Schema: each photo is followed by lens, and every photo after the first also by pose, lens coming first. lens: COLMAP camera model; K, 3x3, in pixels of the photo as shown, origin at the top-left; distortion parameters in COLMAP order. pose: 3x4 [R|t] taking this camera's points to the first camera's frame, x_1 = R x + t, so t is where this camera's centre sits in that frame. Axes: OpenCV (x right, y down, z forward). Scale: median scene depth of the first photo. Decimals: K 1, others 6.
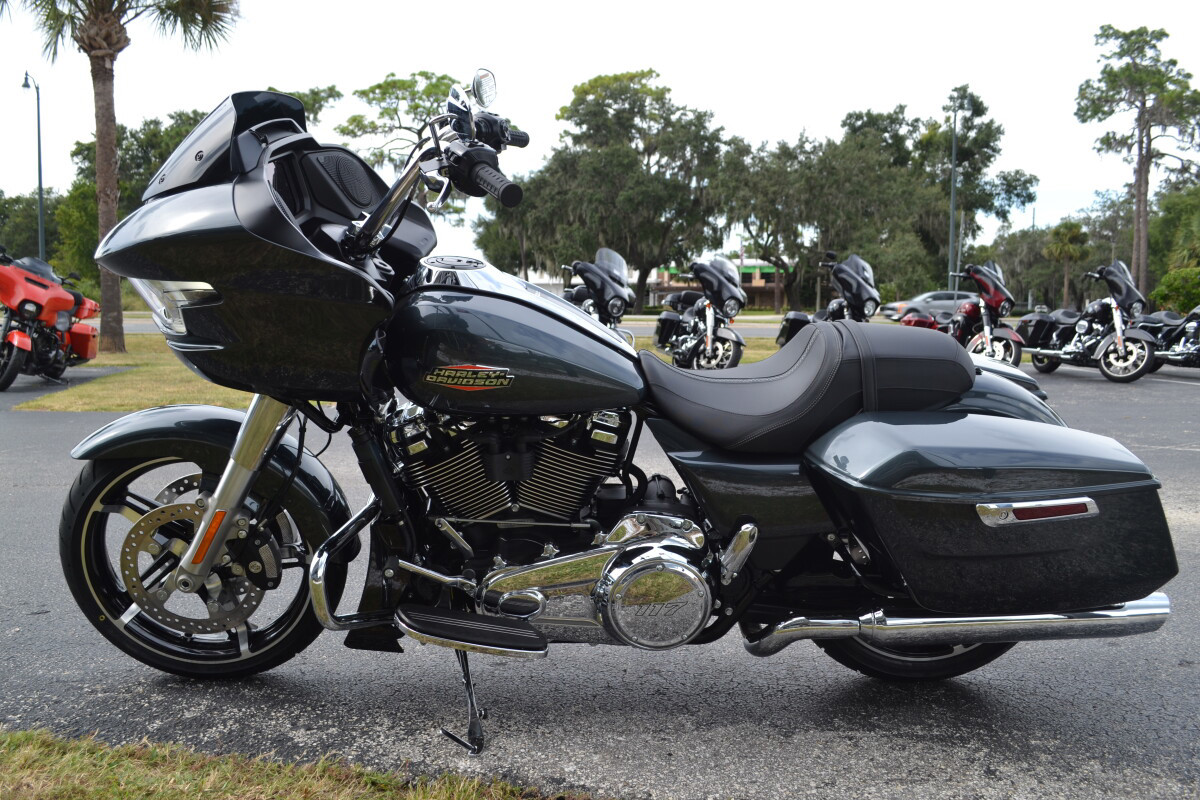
lens RADIAL K [[1107.6, 0, 600.0], [0, 1107.6, 400.0], [0, 0, 1]] dist [-0.072857, 0.006067]
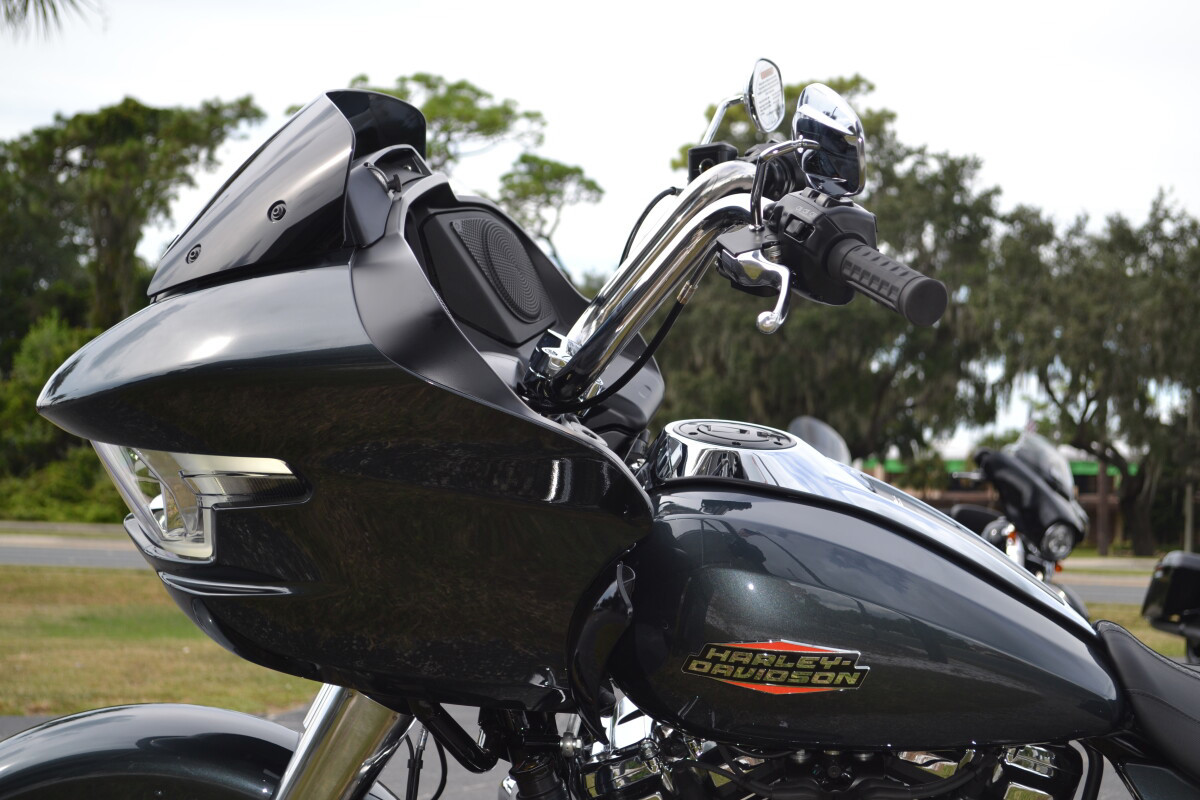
lens RADIAL K [[2186.7, 0, 600.0], [0, 2186.7, 400.0], [0, 0, 1]] dist [-0.009139, -0.077321]
pose [[0.997597, 0.022096, -0.065661, -0.016246], [-0.031302, 0.989275, -0.142669, 0.000391], [0.061804, 0.144382, 0.987590, 0.002123]]
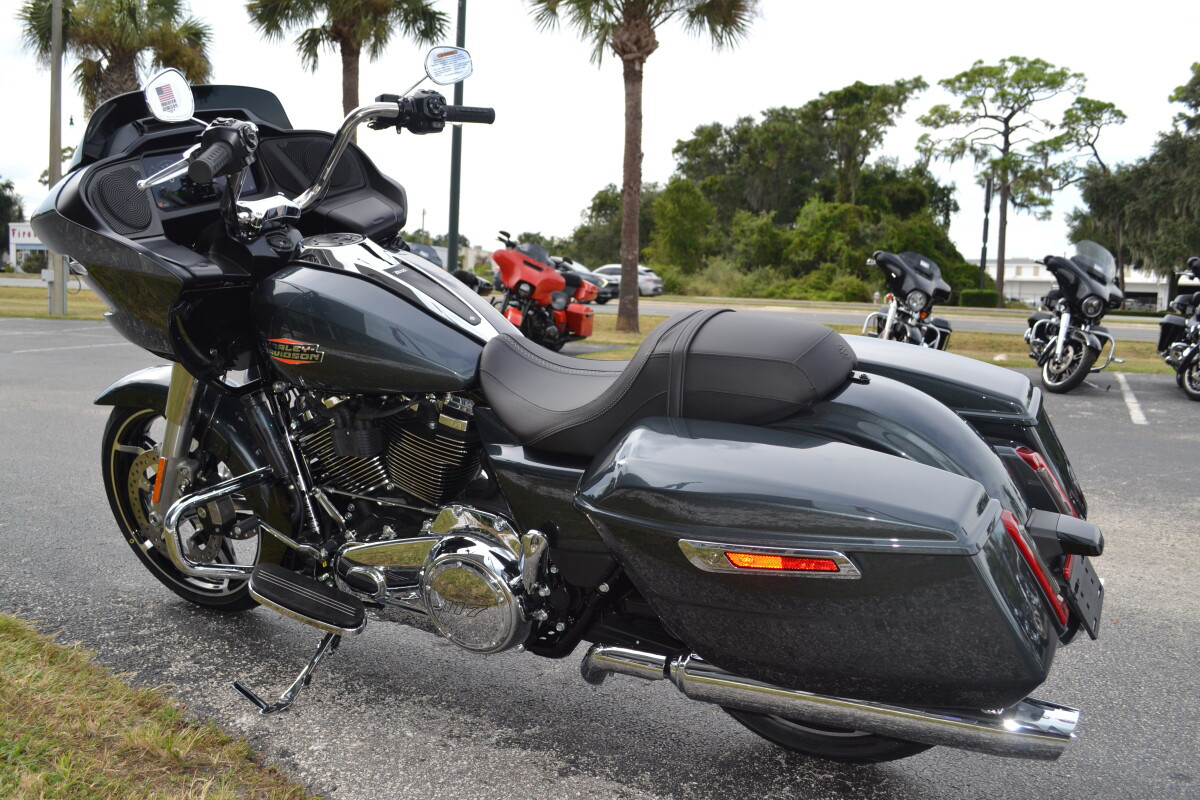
lens RADIAL K [[1101.1, 0, 600.0], [0, 1101.1, 400.0], [0, 0, 1]] dist [-0.067007, 0.004281]
pose [[0.861166, 0.076359, -0.502557, 0.091769], [-0.072734, 0.996990, 0.026849, -0.003484], [0.503094, 0.013431, 0.864127, 0.038806]]
